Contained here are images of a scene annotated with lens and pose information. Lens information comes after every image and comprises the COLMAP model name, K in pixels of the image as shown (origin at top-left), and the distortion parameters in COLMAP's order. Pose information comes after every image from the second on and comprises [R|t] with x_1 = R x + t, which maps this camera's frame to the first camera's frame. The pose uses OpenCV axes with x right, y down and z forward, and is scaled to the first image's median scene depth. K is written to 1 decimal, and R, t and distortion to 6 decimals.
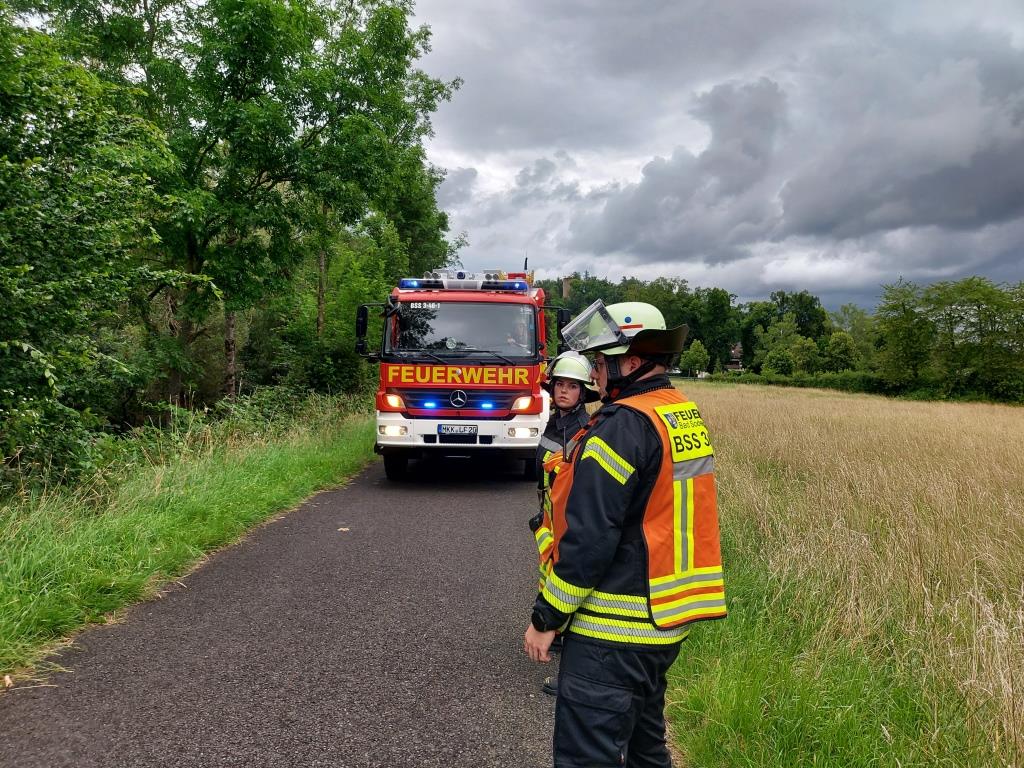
lens RADIAL K [[741.8, 0, 504.2], [0, 741.8, 387.8], [0, 0, 1]] dist [0.060576, -0.068771]
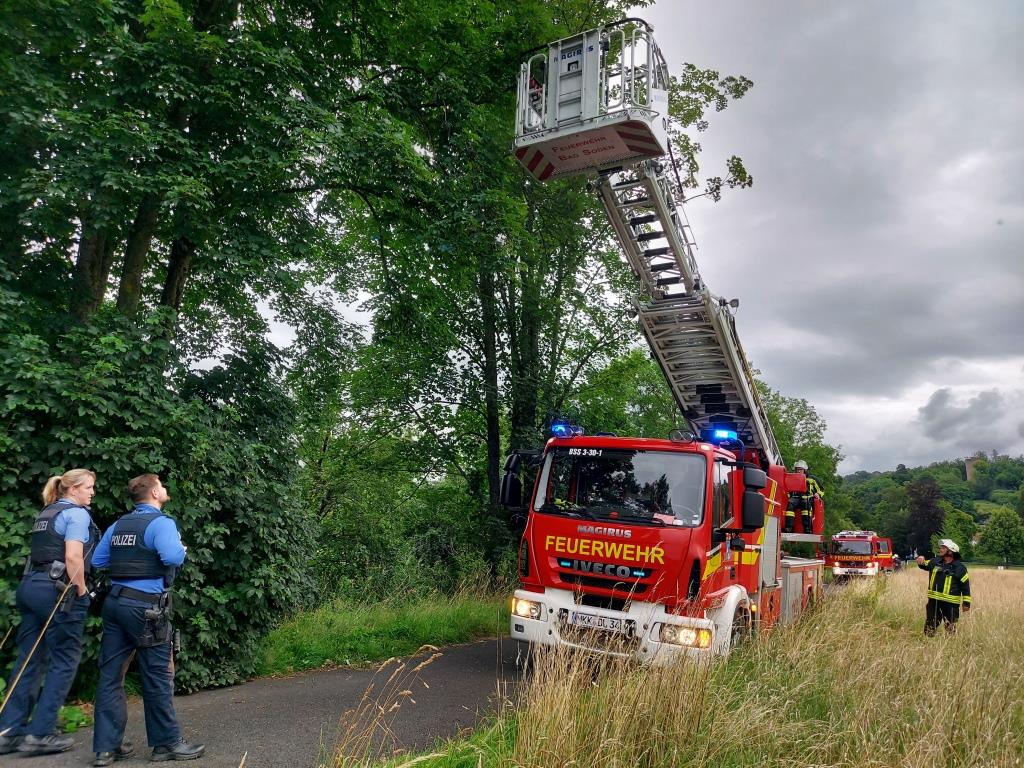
lens RADIAL K [[741.8, 0, 504.2], [0, 741.8, 387.8], [0, 0, 1]] dist [0.060576, -0.068771]
pose [[0.885570, -0.102330, -0.453095, 0.186726], [-0.013614, 0.969296, -0.245520, 0.102164], [0.464307, 0.223594, 0.856986, -3.256190]]
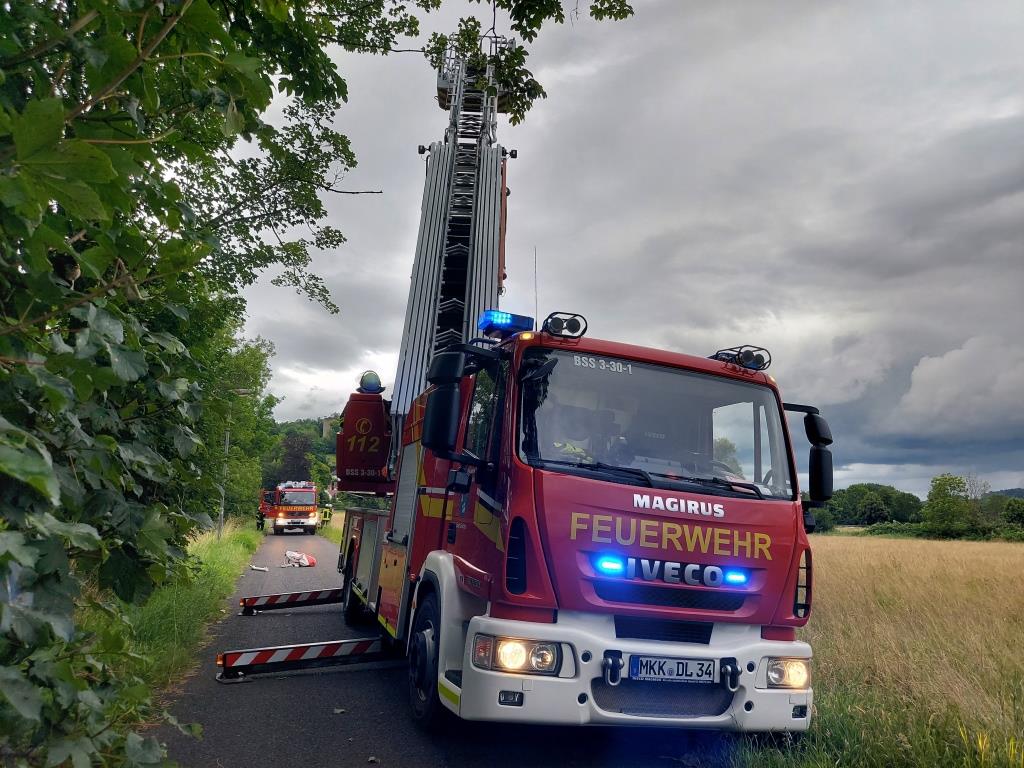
lens RADIAL K [[741.8, 0, 504.2], [0, 741.8, 387.8], [0, 0, 1]] dist [0.060576, -0.068771]
pose [[0.949827, 0.043503, 0.309736, -0.238820], [0.013245, 0.983798, -0.178793, 0.070519], [-0.312496, 0.173925, 0.933861, -2.960117]]
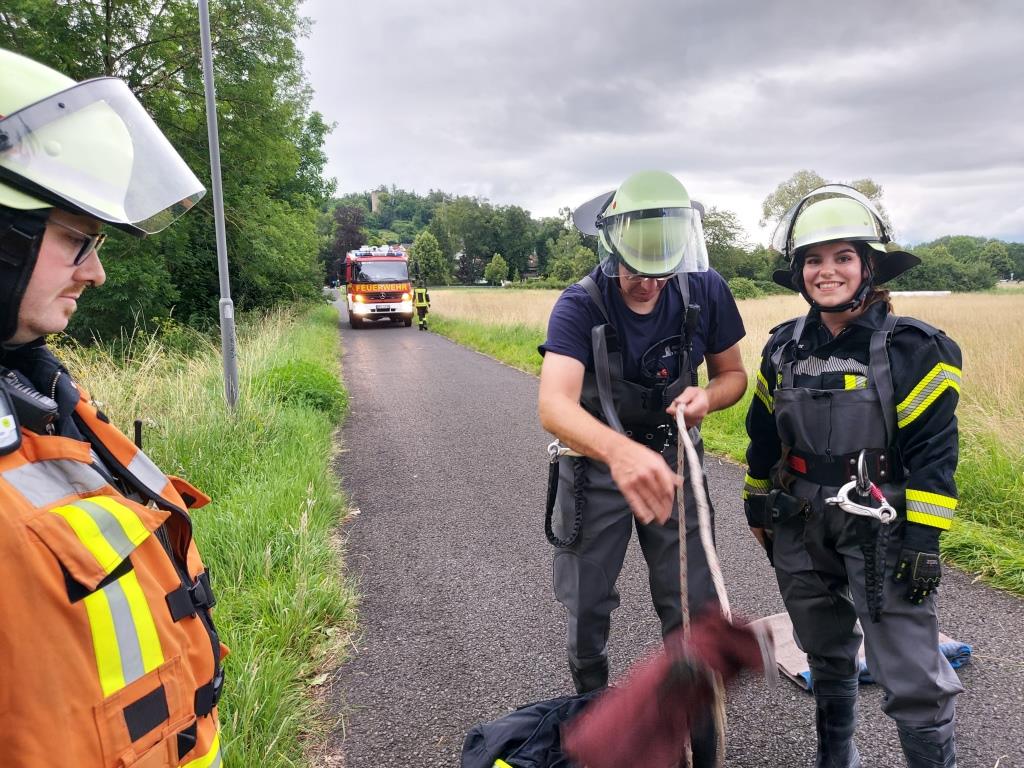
lens RADIAL K [[741.8, 0, 504.2], [0, 741.8, 387.8], [0, 0, 1]] dist [0.060576, -0.068771]
pose [[0.968086, -0.077938, 0.238192, -0.256012], [0.049884, 0.991322, 0.121623, 0.032779], [-0.245604, -0.105860, 0.963573, -1.535984]]
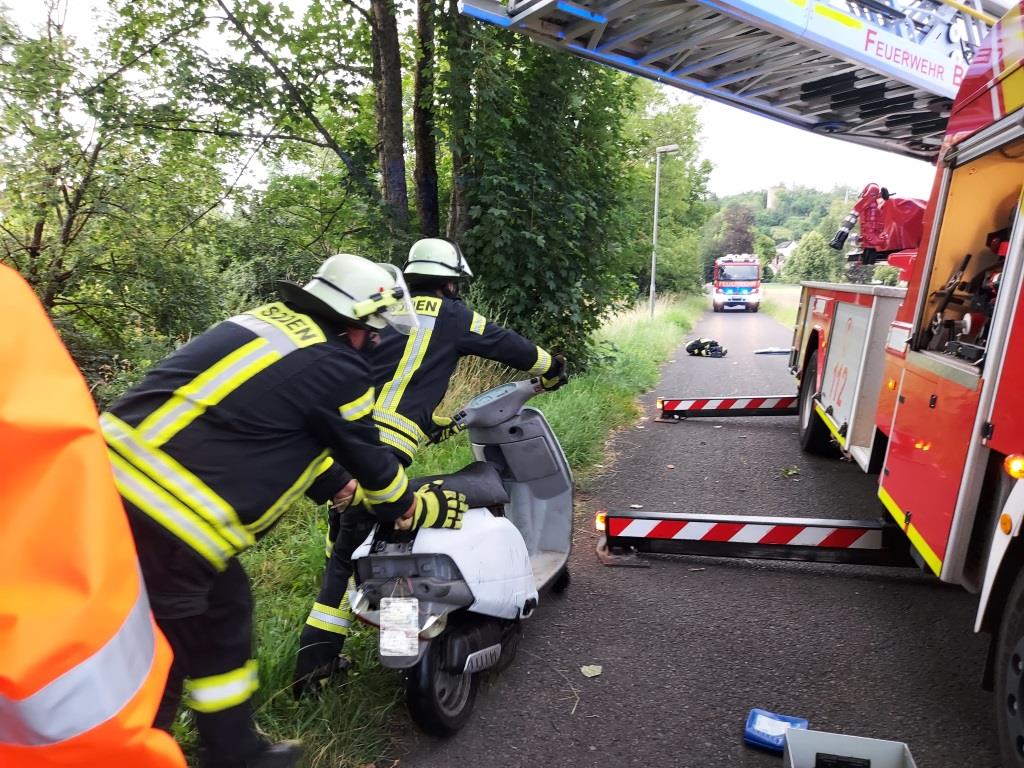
lens RADIAL K [[741.8, 0, 504.2], [0, 741.8, 387.8], [0, 0, 1]] dist [0.060576, -0.068771]
pose [[0.968123, 0.021422, -0.249558, -0.216561], [0.006980, 0.993642, 0.112373, 0.064705], [0.250378, -0.110533, 0.961818, -2.686918]]
